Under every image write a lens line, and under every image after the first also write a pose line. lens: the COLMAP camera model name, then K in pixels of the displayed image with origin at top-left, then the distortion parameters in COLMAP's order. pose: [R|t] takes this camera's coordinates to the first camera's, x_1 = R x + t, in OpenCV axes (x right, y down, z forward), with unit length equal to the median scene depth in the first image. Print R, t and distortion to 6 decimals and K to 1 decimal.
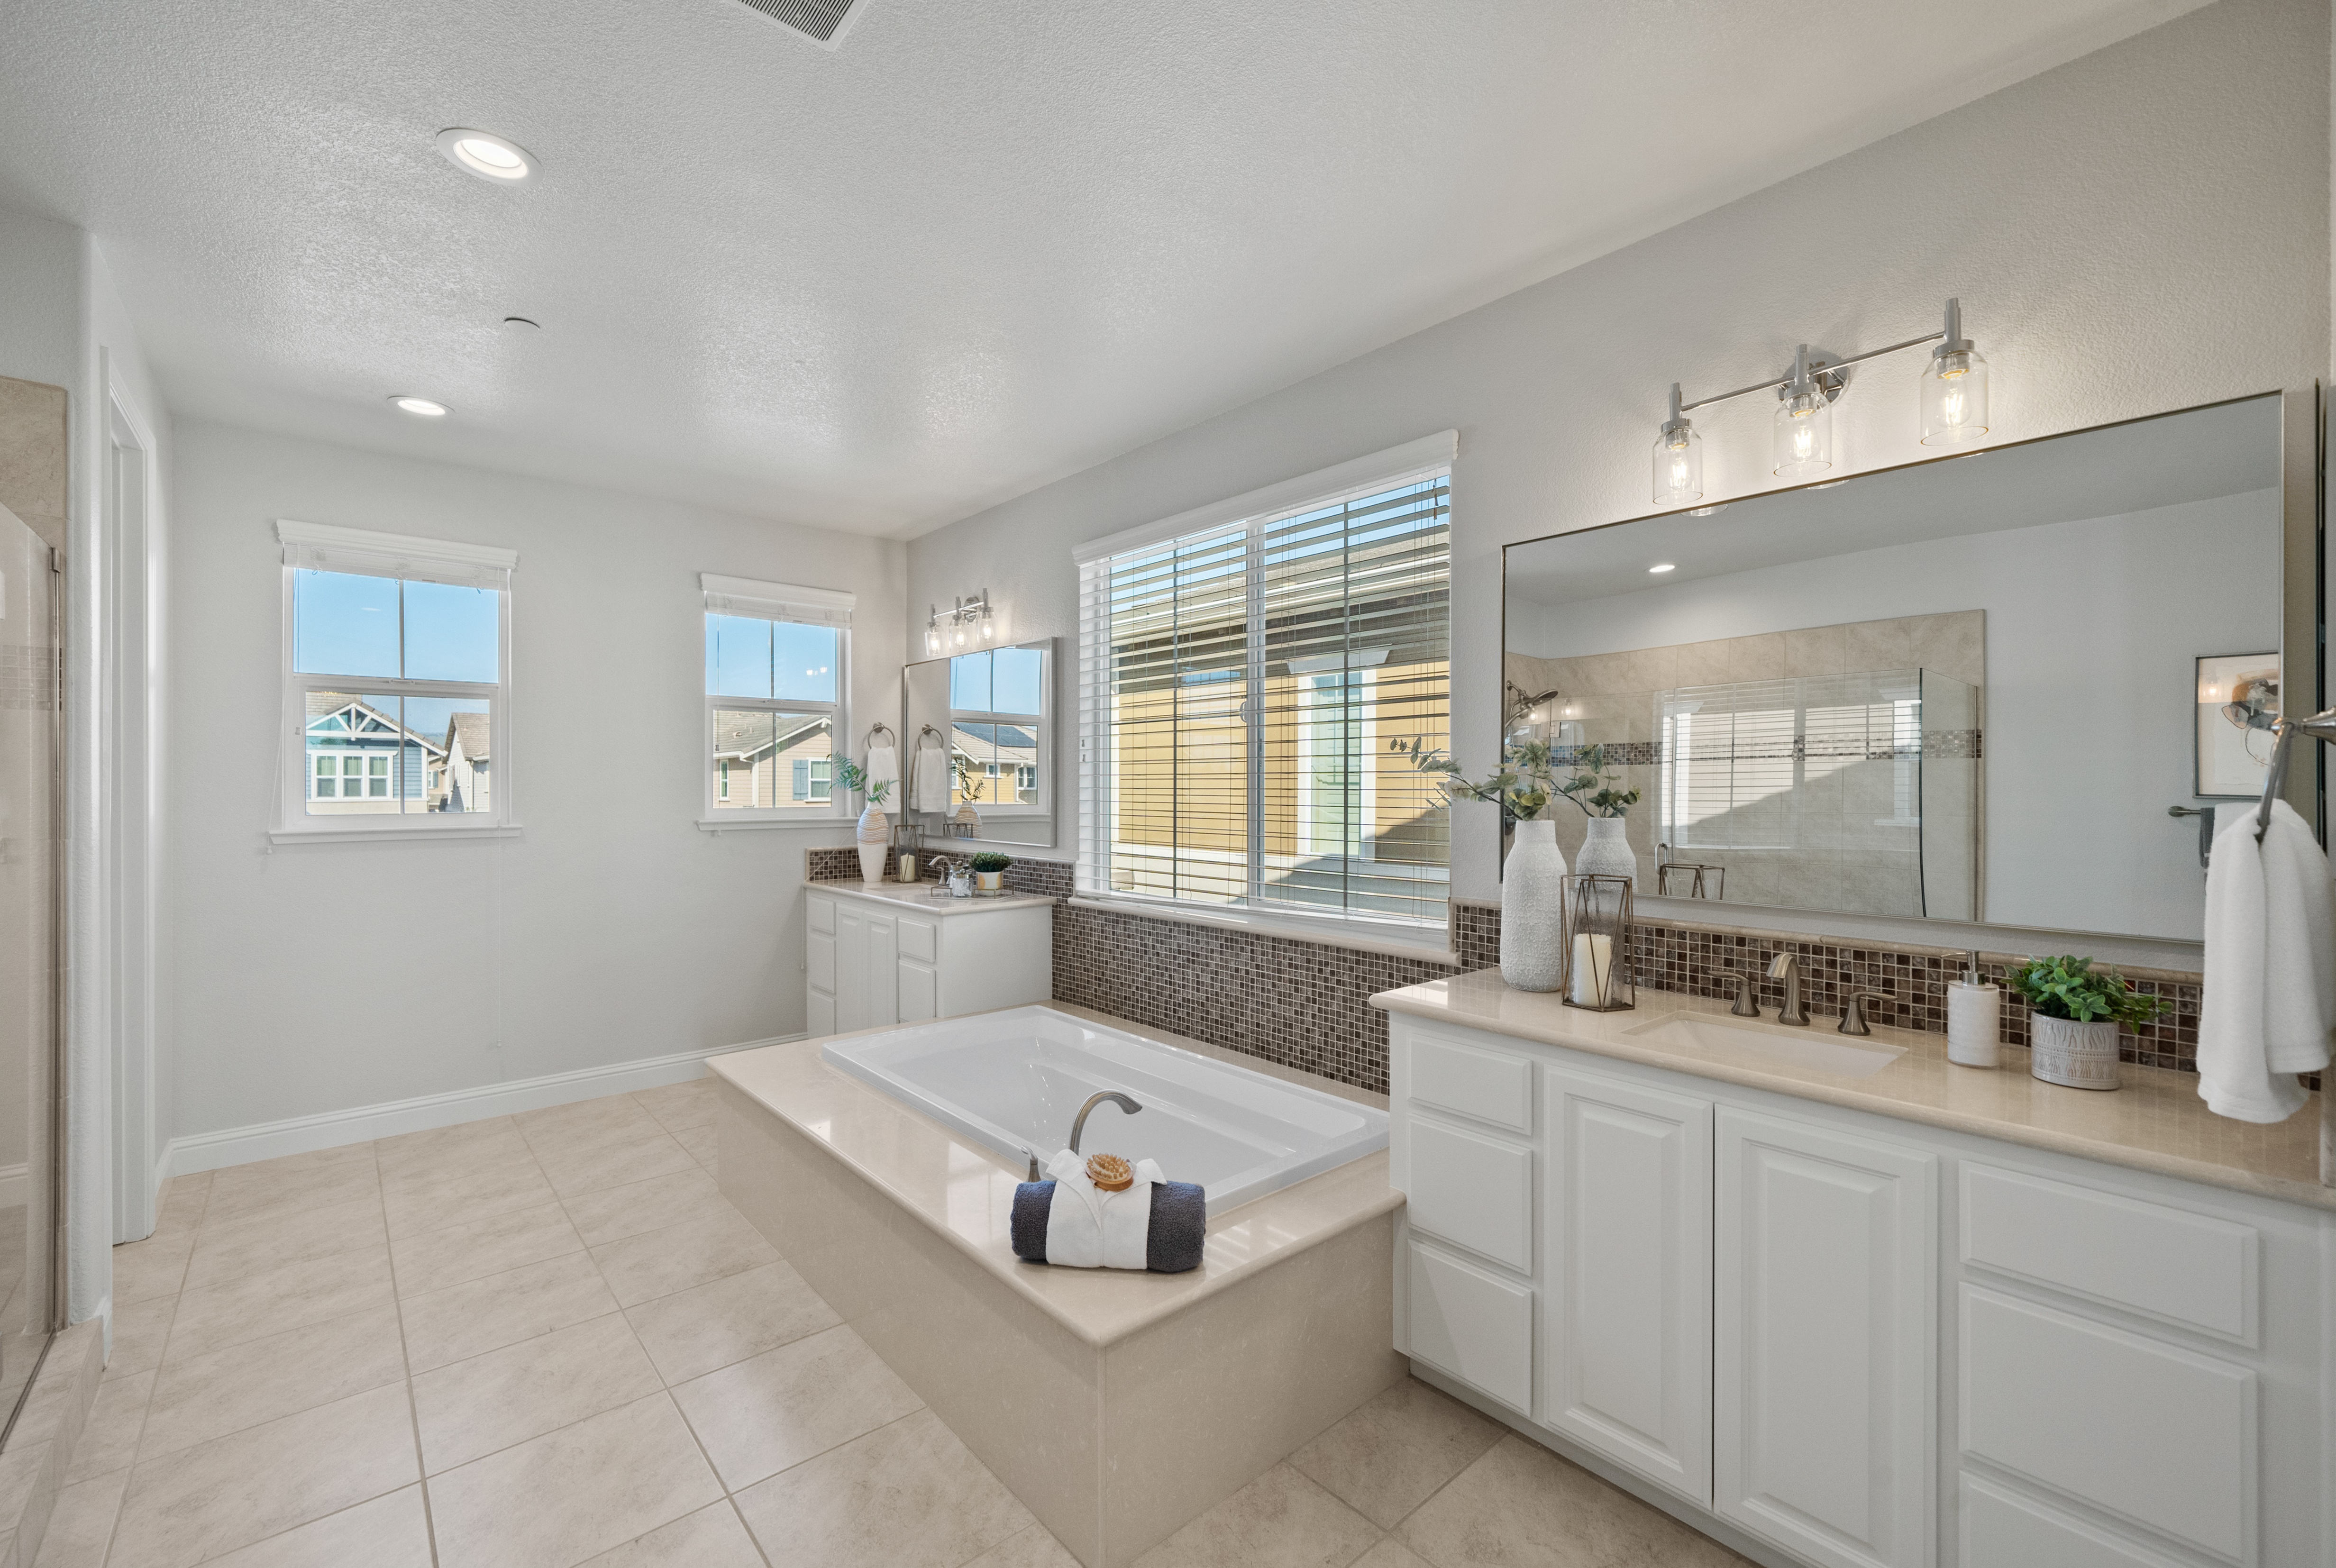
lens RADIAL K [[987.7, 0, 1168.0], [0, 987.7, 784.0], [0, 0, 1]] dist [0.000225, -0.000074]
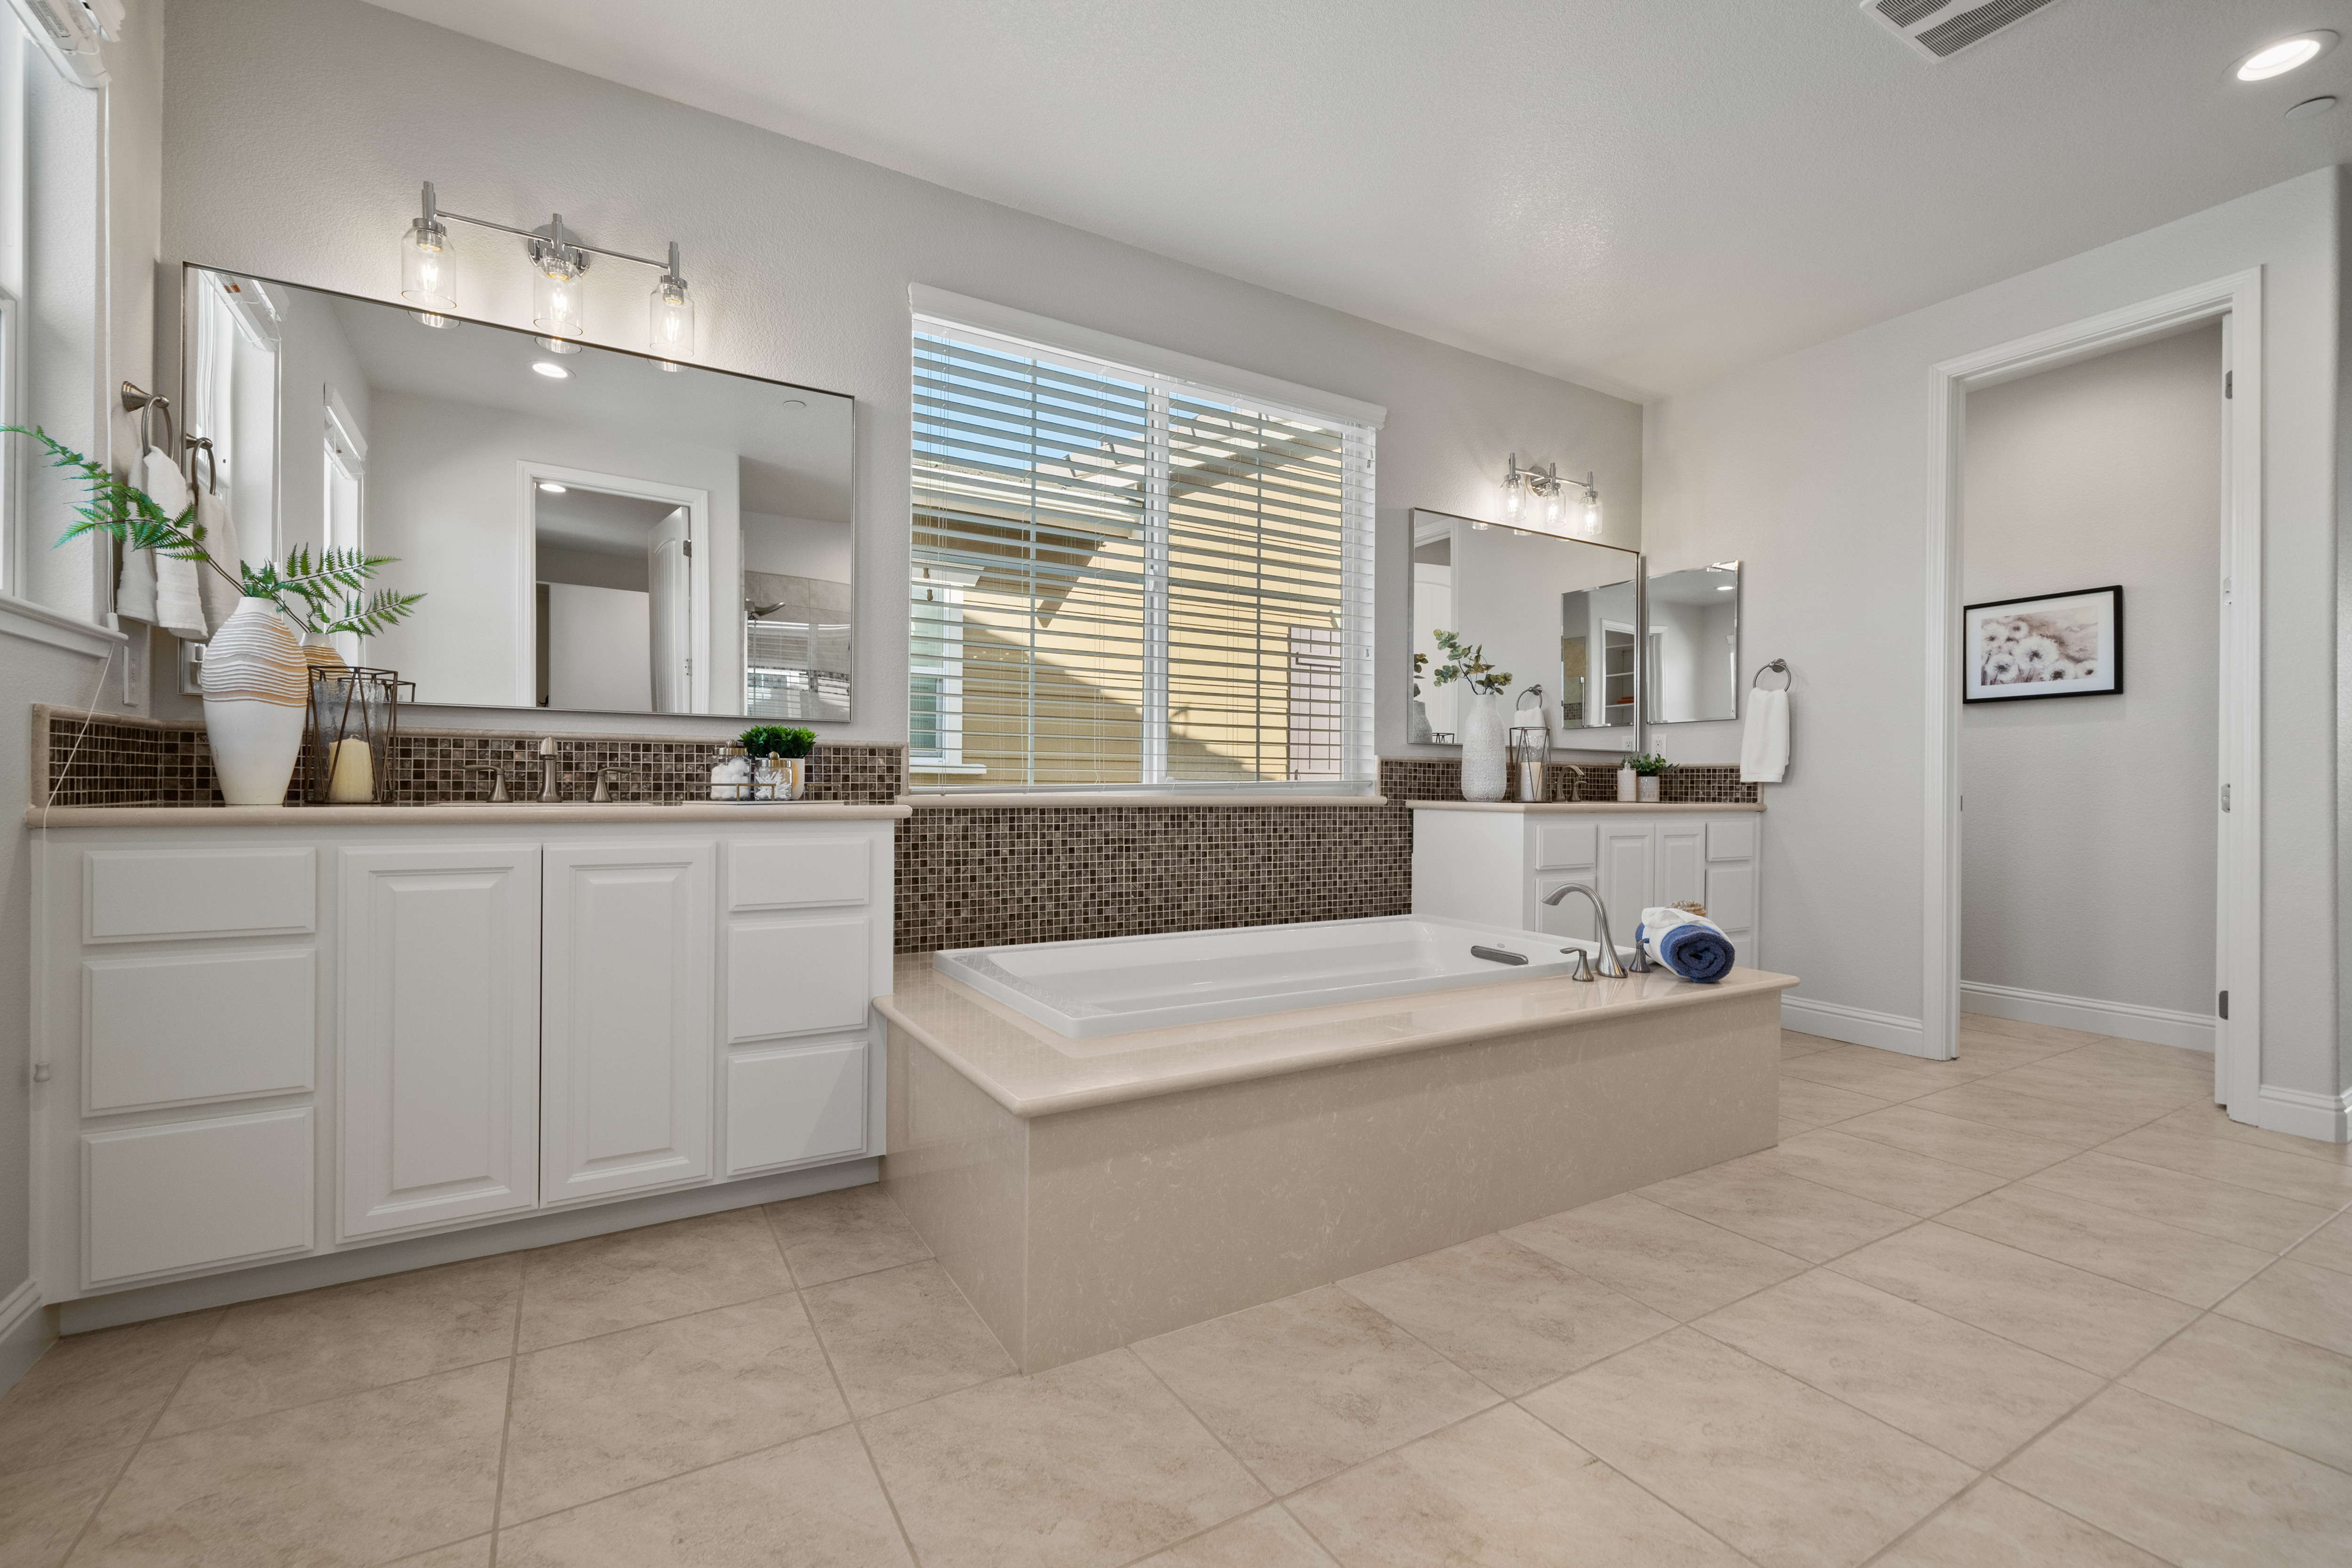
lens RADIAL K [[1013.6, 0, 1176.0], [0, 1013.6, 784.0], [0, 0, 1]] dist [0.001210, 0.000028]
pose [[0.175774, 0.001670, 0.984429, -0.957949], [-0.007632, 0.999971, -0.000334, 0.134711], [-0.984401, -0.007454, 0.175781, 0.883271]]
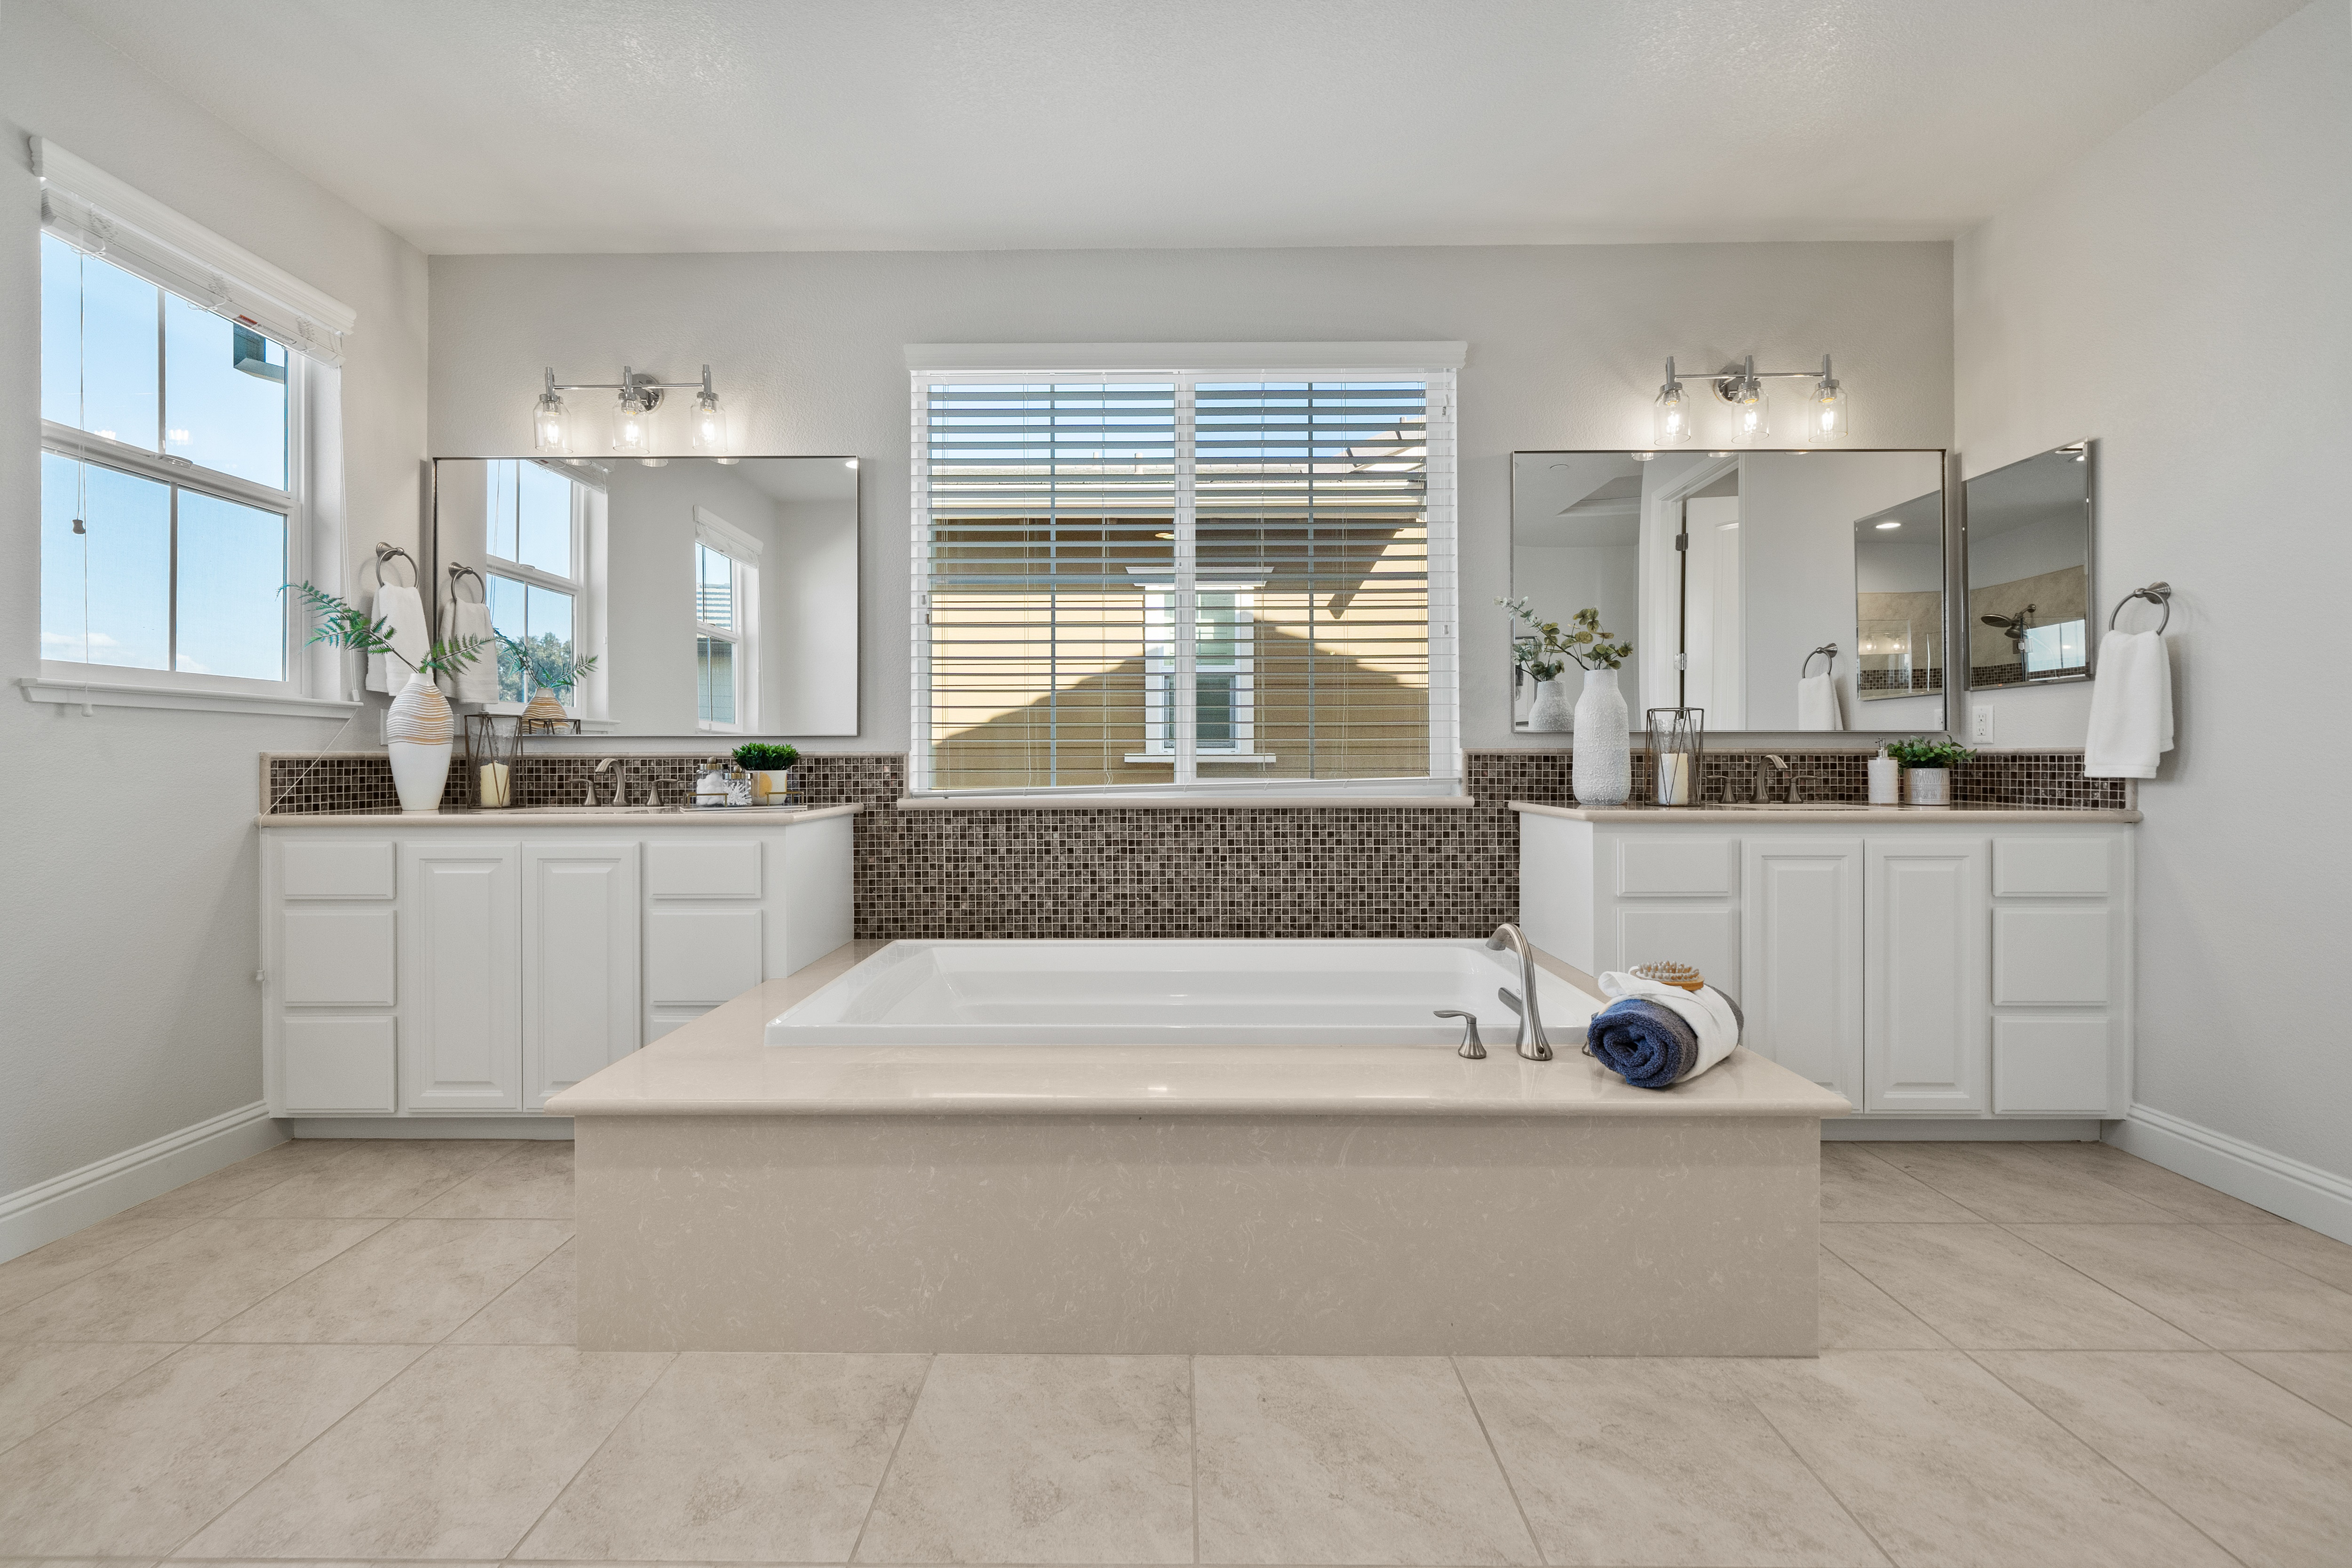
lens RADIAL K [[933.8, 0, 1174.7], [0, 933.8, 754.0], [0, 0, 1]] dist [-0.000113, -0.000048]
pose [[0.660044, 0.001792, 0.751225, -0.642410], [0.004221, 0.999973, -0.006093, 0.108880], [-0.751215, 0.007193, 0.660019, 0.461266]]
